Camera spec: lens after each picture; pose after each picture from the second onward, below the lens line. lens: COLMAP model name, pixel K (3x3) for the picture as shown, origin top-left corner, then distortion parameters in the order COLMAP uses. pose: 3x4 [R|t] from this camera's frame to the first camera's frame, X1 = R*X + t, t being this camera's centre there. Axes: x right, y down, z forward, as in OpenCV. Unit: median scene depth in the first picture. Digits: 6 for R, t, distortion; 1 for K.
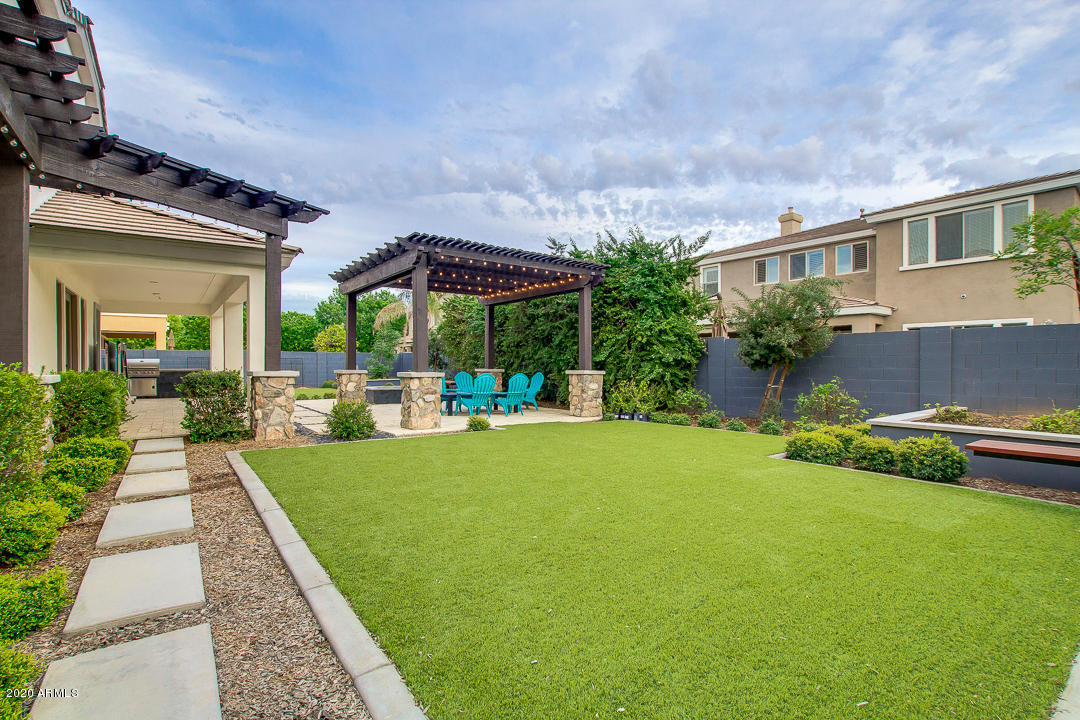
lens RADIAL K [[496.7, 0, 542.1], [0, 496.7, 362.3], [0, 0, 1]] dist [0.000657, 0.000096]
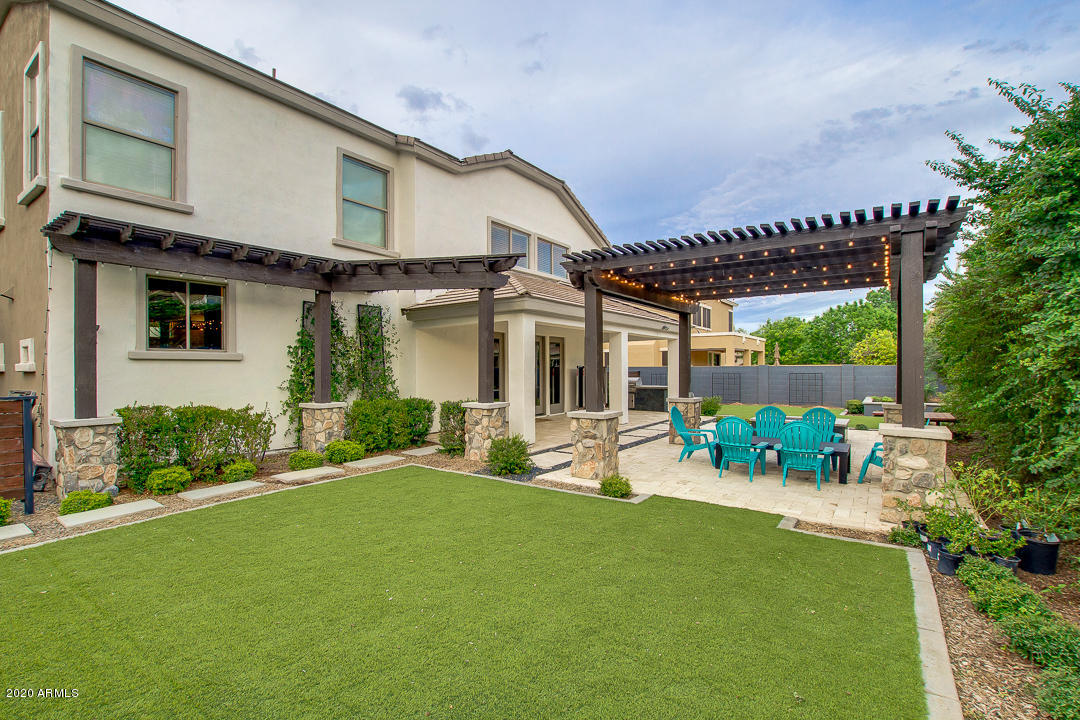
lens RADIAL K [[496.7, 0, 543.3], [0, 496.7, 364.3], [0, 0, 1]] dist [0.000657, 0.000096]
pose [[0.327522, -0.007987, -0.944810, 0.527447], [0.004460, 0.999966, -0.006907, -0.055061], [0.944833, -0.001952, 0.327546, 0.622207]]
